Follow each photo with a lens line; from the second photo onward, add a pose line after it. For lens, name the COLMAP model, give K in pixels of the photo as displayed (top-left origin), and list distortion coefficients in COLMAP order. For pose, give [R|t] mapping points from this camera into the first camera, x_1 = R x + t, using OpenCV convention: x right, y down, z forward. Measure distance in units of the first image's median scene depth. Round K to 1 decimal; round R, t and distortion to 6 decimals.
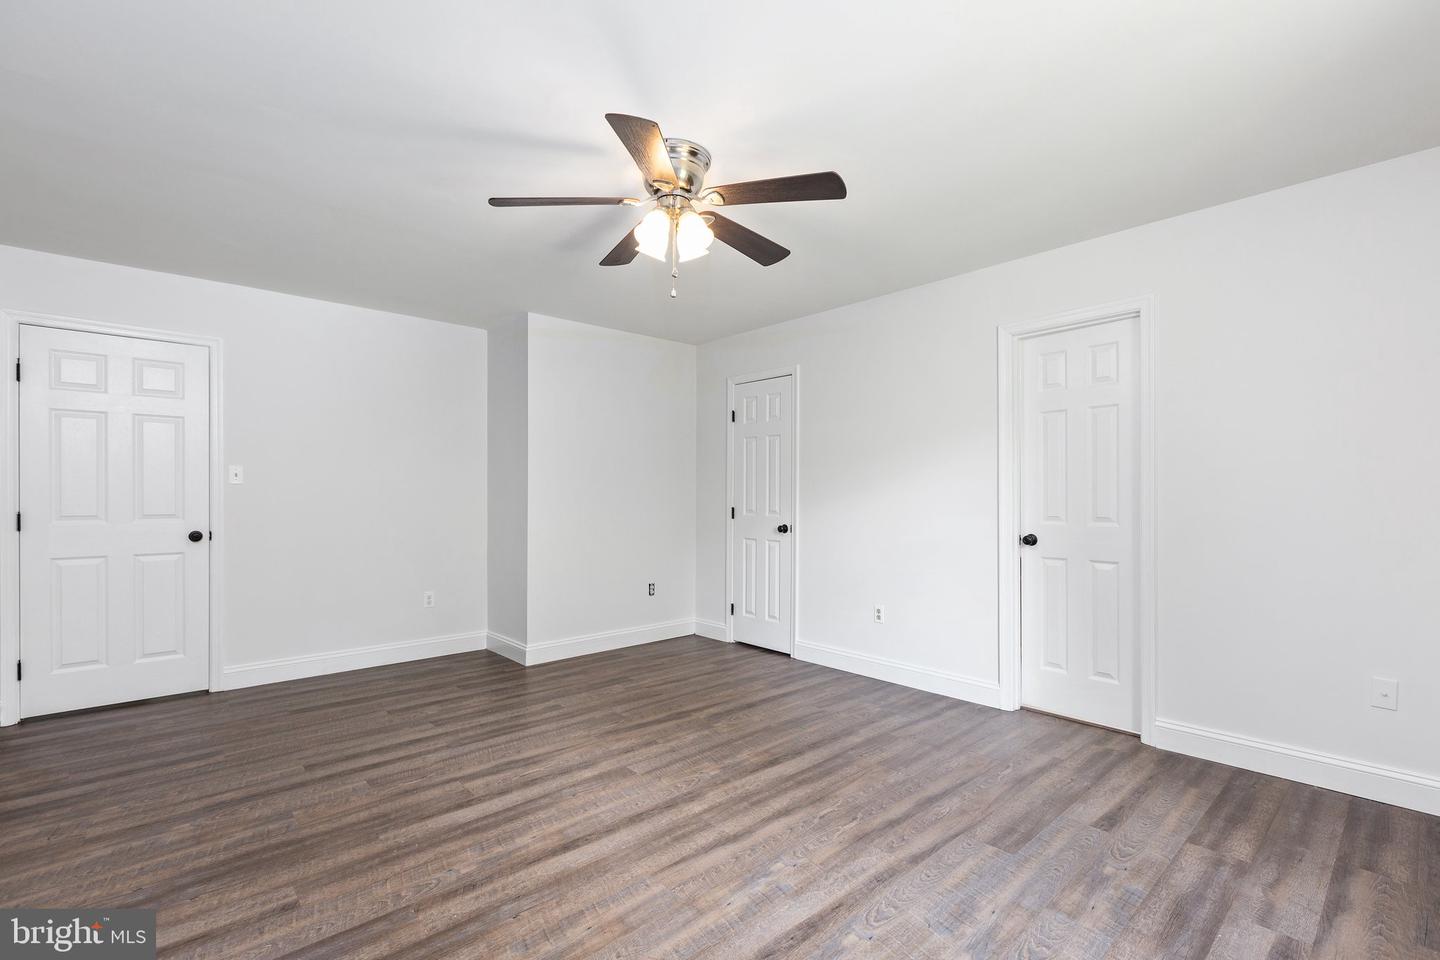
lens RADIAL K [[651.8, 0, 725.1], [0, 651.8, 490.1], [0, 0, 1]] dist [0.000620, -0.000931]
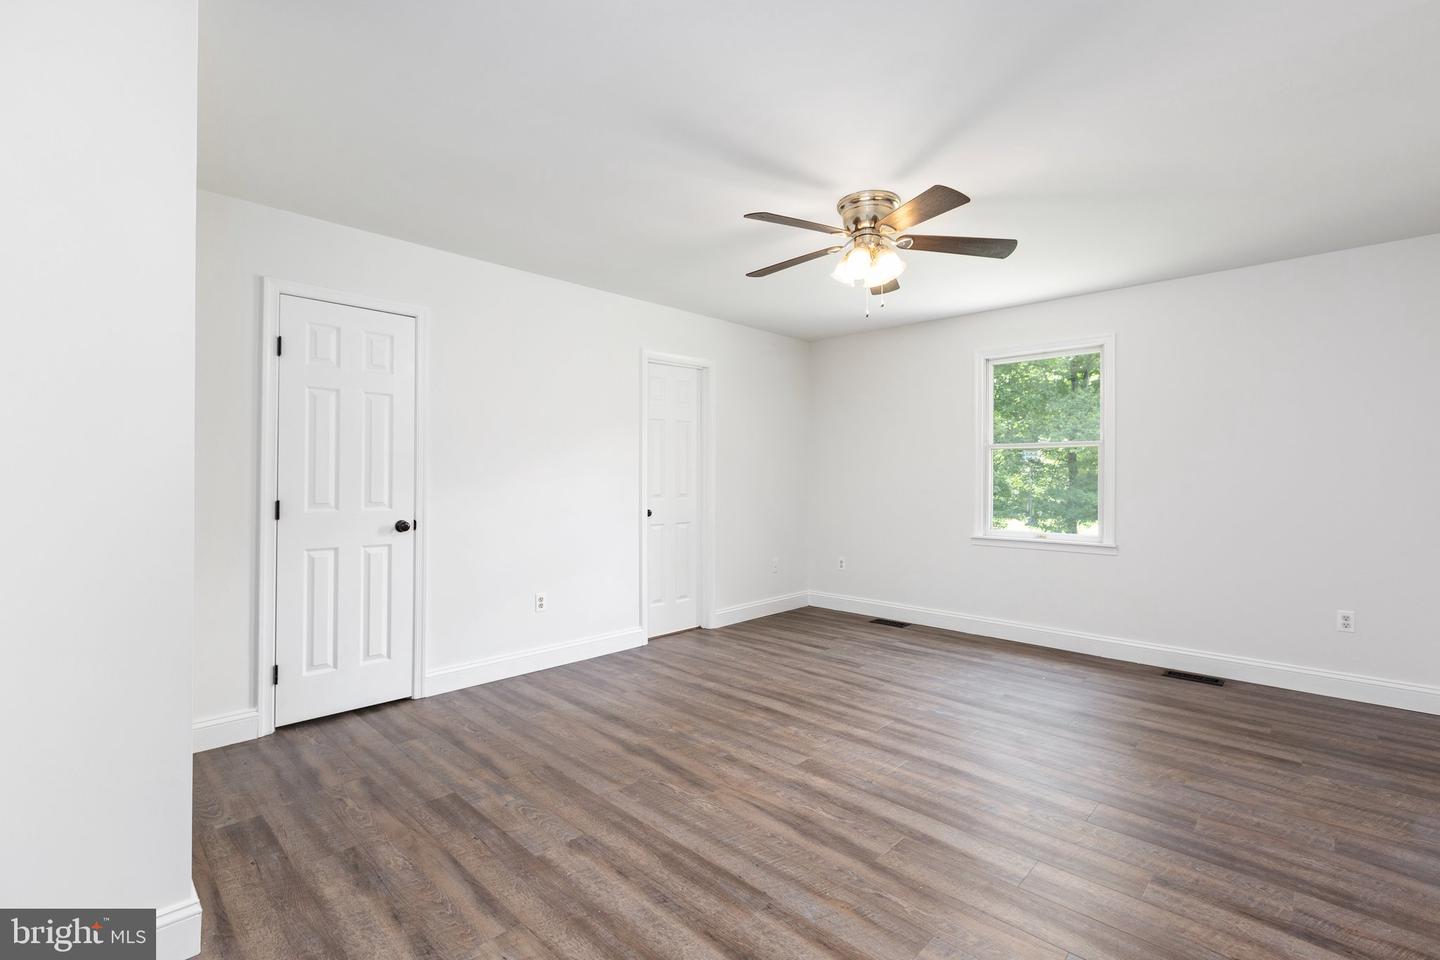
lens RADIAL K [[651.8, 0, 719.0], [0, 651.8, 475.1], [0, 0, 1]] dist [0.000620, -0.000931]
pose [[-0.066227, 0.002962, 0.997800, -0.985732], [-0.007738, 0.999964, -0.003482, 0.003204], [-0.997775, -0.007952, -0.066201, 1.056216]]
